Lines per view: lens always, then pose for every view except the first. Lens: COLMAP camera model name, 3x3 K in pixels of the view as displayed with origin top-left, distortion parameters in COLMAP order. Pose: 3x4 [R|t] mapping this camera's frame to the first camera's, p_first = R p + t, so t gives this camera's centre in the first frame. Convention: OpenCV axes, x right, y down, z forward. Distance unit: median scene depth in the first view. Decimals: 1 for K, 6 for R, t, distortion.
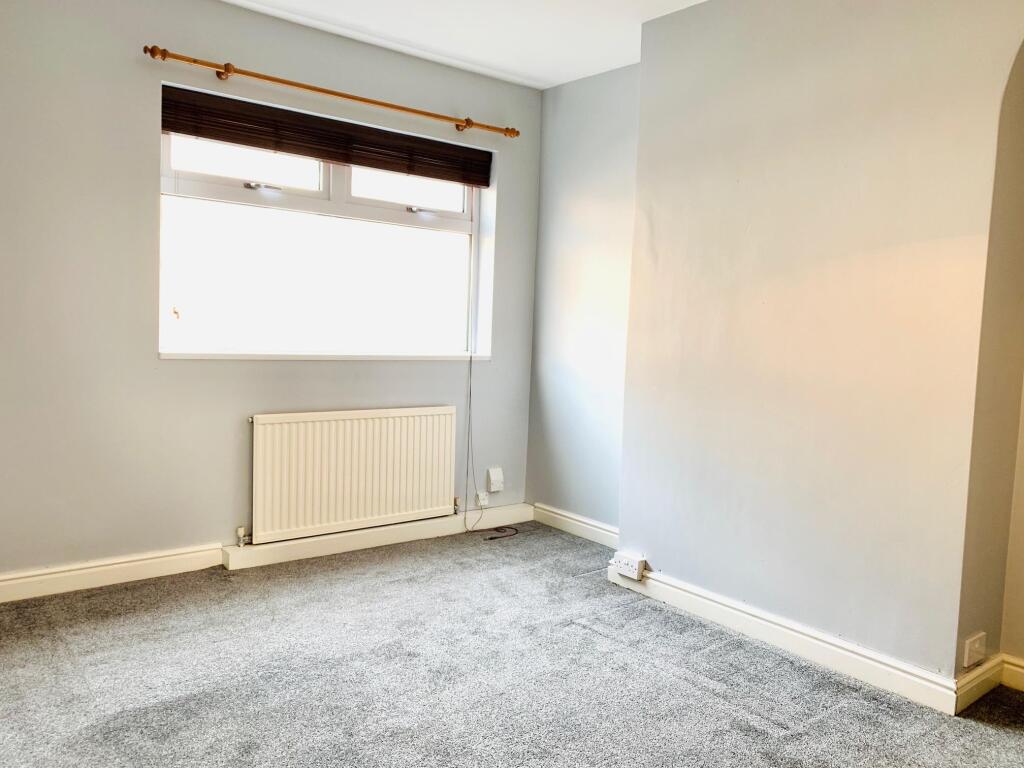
lens RADIAL K [[786.9, 0, 512.0], [0, 786.9, 384.0], [0, 0, 1]] dist [-0.003556, -0.005472]
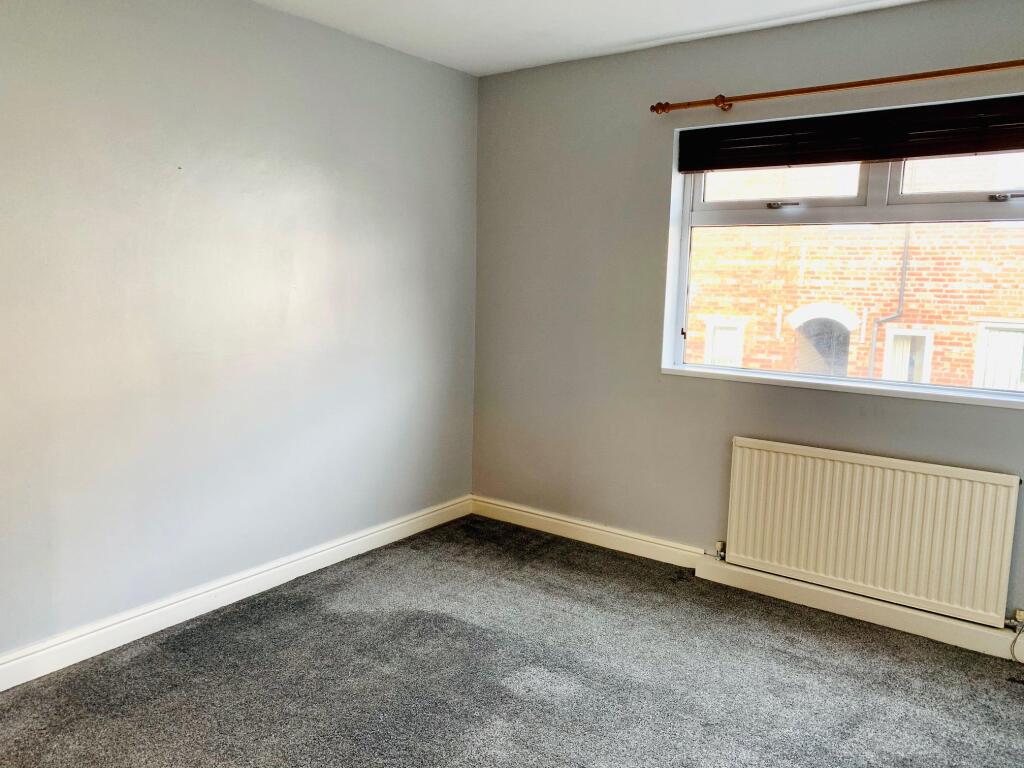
lens RADIAL K [[766.2, 0, 512.0], [0, 766.2, 384.0], [0, 0, 1]] dist [-0.001649, -0.005377]
pose [[0.245985, 0.095372, -0.964570, 0.557217], [-0.087405, 0.993276, 0.075920, -0.078591], [0.965325, 0.065633, 0.252667, 0.481929]]
